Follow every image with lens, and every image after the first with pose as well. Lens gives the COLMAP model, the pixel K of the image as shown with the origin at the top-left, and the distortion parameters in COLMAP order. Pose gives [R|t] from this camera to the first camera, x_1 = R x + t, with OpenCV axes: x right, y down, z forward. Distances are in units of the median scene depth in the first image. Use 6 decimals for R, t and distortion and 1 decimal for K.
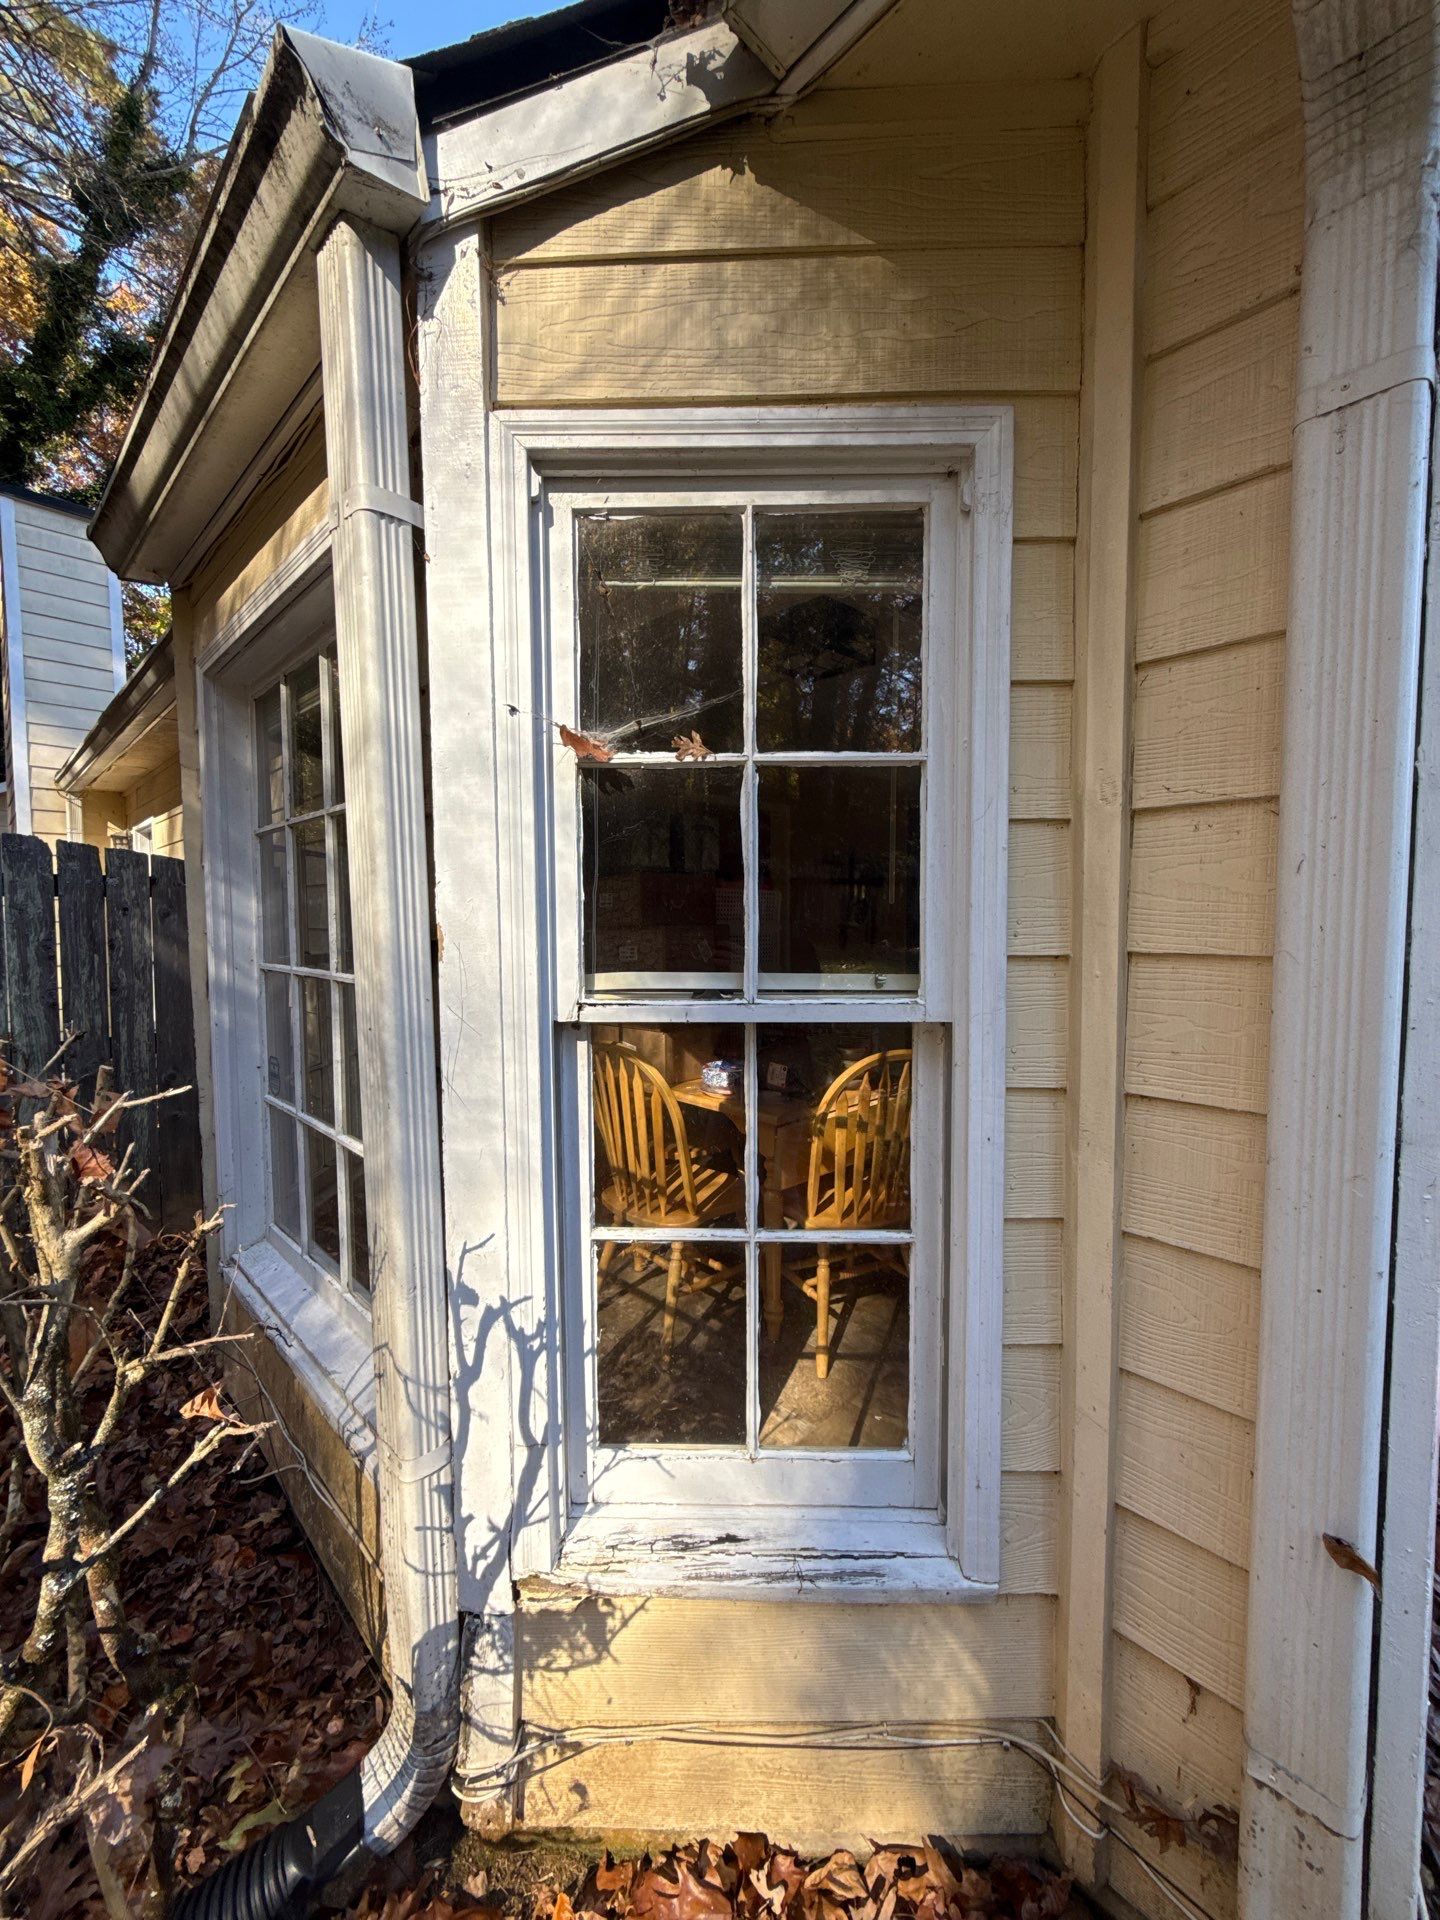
lens RADIAL K [[752.1, 0, 752.9], [0, 752.1, 966.9], [0, 0, 1]] dist [-0.003464, -0.000478]
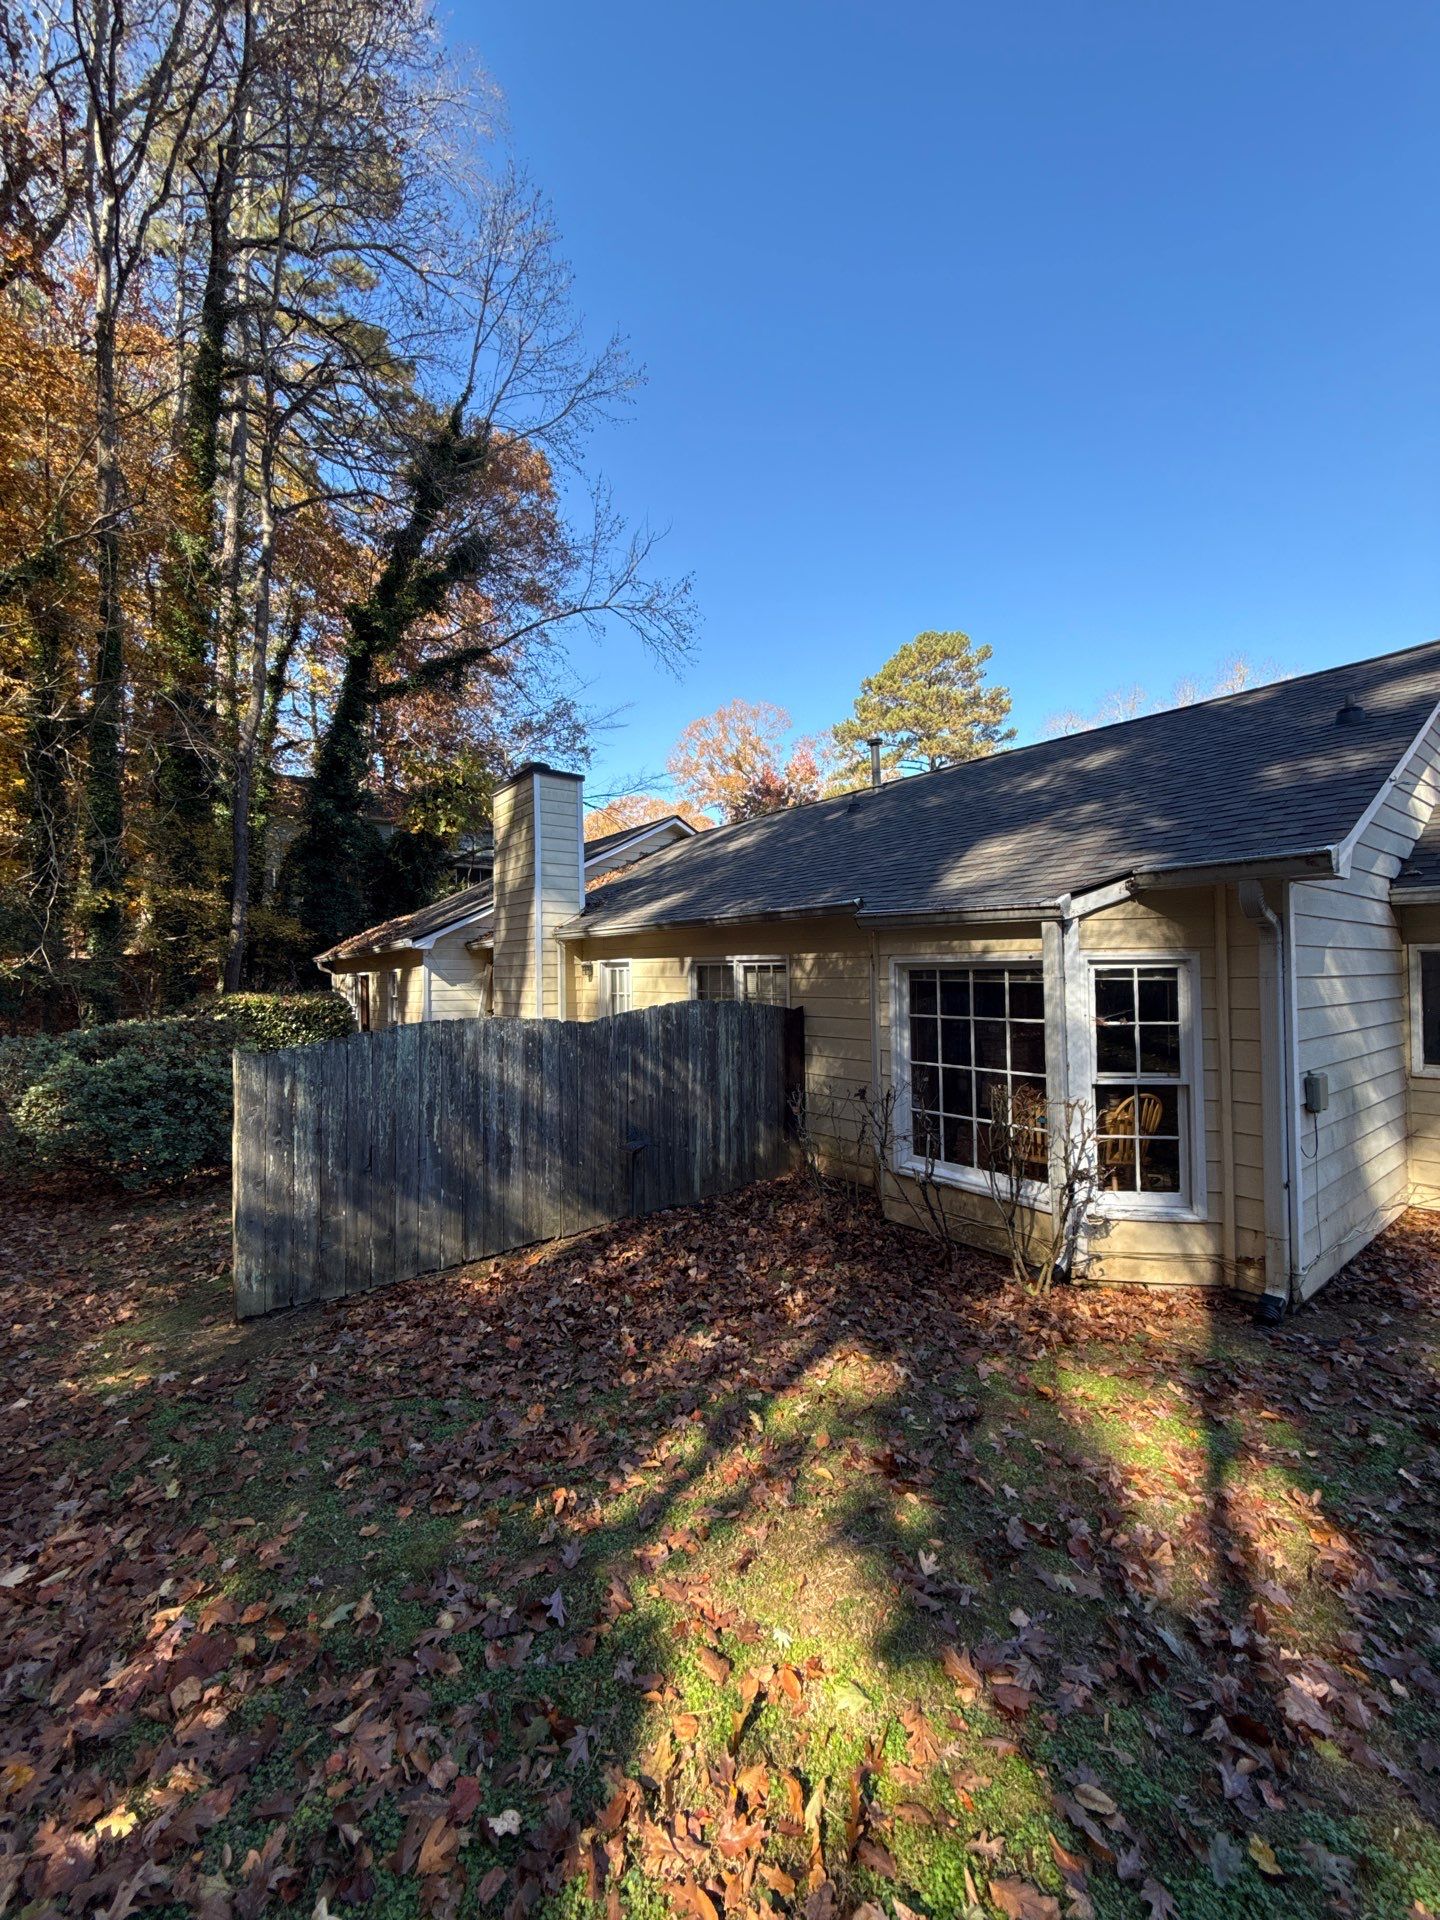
lens RADIAL K [[752.1, 0, 743.3], [0, 752.1, 957.3], [0, 0, 1]] dist [-0.003464, -0.000478]
pose [[0.991478, -0.014306, -0.129486, -1.675909], [0.003549, 0.996550, -0.082923, -0.300933], [0.130225, 0.081757, 0.988108, -3.587391]]
